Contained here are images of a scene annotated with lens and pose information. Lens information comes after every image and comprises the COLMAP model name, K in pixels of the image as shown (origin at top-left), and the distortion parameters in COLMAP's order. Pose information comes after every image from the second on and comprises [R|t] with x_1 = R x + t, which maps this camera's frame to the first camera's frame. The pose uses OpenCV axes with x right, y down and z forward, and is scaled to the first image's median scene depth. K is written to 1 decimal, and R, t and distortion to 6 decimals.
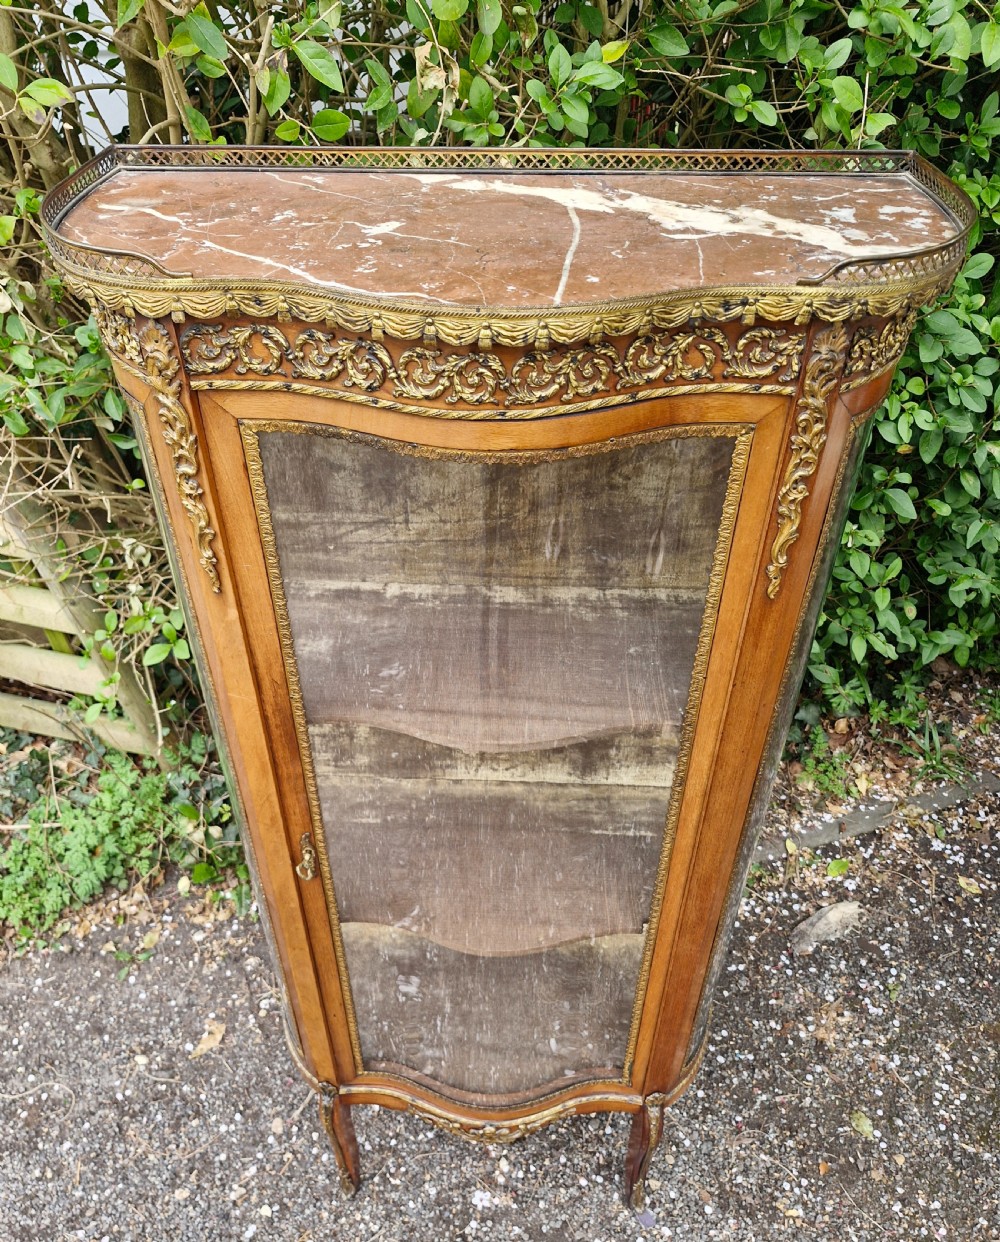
lens RADIAL K [[954.9, 0, 487.1], [0, 954.9, 666.2], [0, 0, 1]] dist [0.069465, -0.069451]
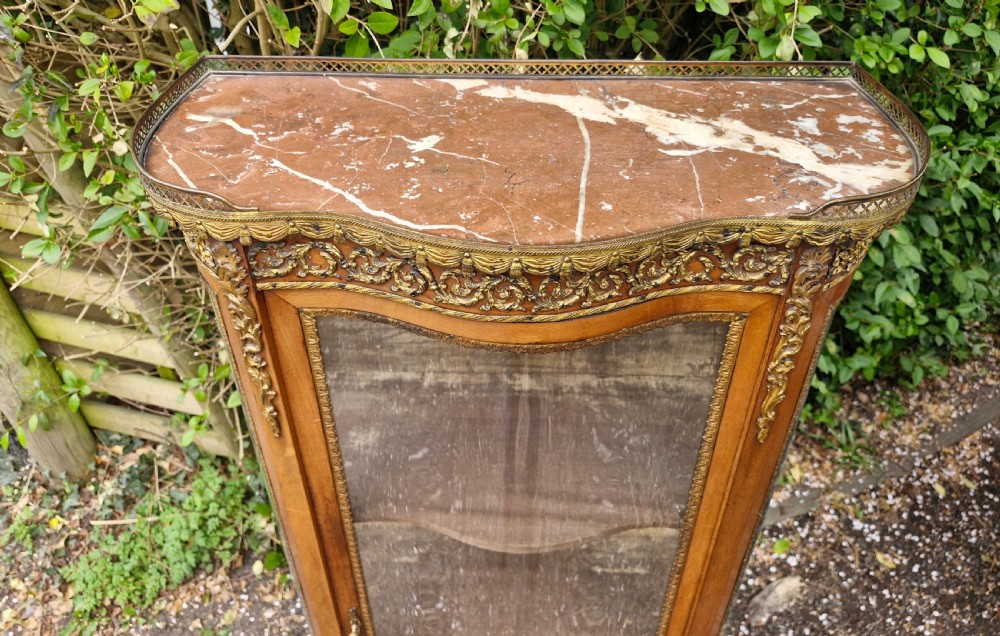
lens RADIAL K [[702.3, 0, 500.2], [0, 702.3, 254.4], [0, 0, 1]] dist [0.005670, 0.000835]
pose [[0.999954, -0.004446, 0.008448, -0.010967], [0.005221, 0.995555, -0.094035, -0.109450], [-0.007992, 0.094075, 0.995533, 0.071399]]
